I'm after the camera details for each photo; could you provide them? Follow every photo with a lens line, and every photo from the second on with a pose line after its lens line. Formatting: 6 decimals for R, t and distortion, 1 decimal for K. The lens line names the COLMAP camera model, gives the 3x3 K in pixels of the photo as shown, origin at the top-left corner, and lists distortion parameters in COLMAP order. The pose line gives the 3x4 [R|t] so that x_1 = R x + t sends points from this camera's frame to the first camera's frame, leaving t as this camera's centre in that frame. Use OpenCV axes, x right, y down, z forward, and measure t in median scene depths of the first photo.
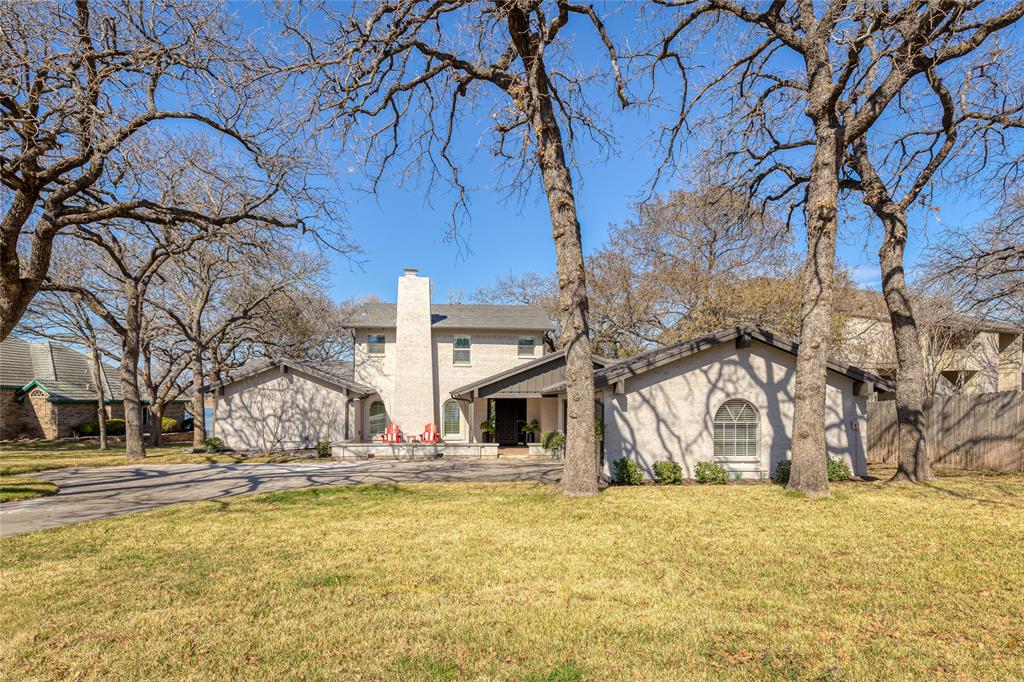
lens RADIAL K [[506.8, 0, 495.2], [0, 506.8, 380.3], [0, 0, 1]] dist [0.003256, 0.000005]
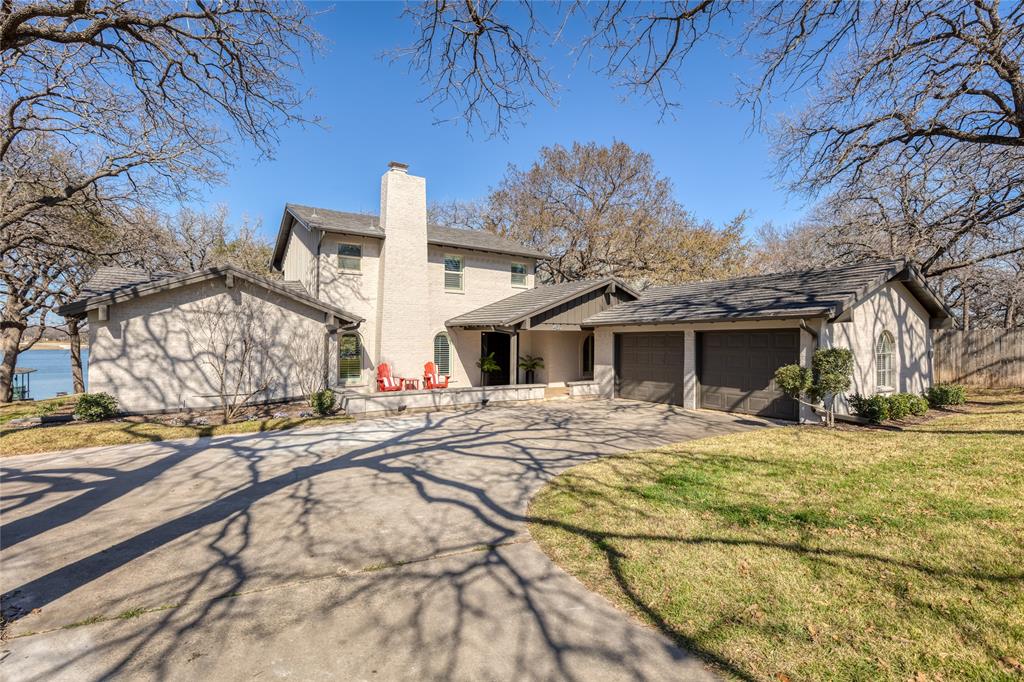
lens RADIAL K [[454.8, 0, 482.5], [0, 454.8, 326.1], [0, 0, 1]] dist [-0.003064, 0.001106]
pose [[0.889225, 0.019542, 0.457052, -0.647569], [-0.021917, 0.999760, -0.000106, 0.046339], [-0.456944, -0.009923, 0.889440, 0.561027]]
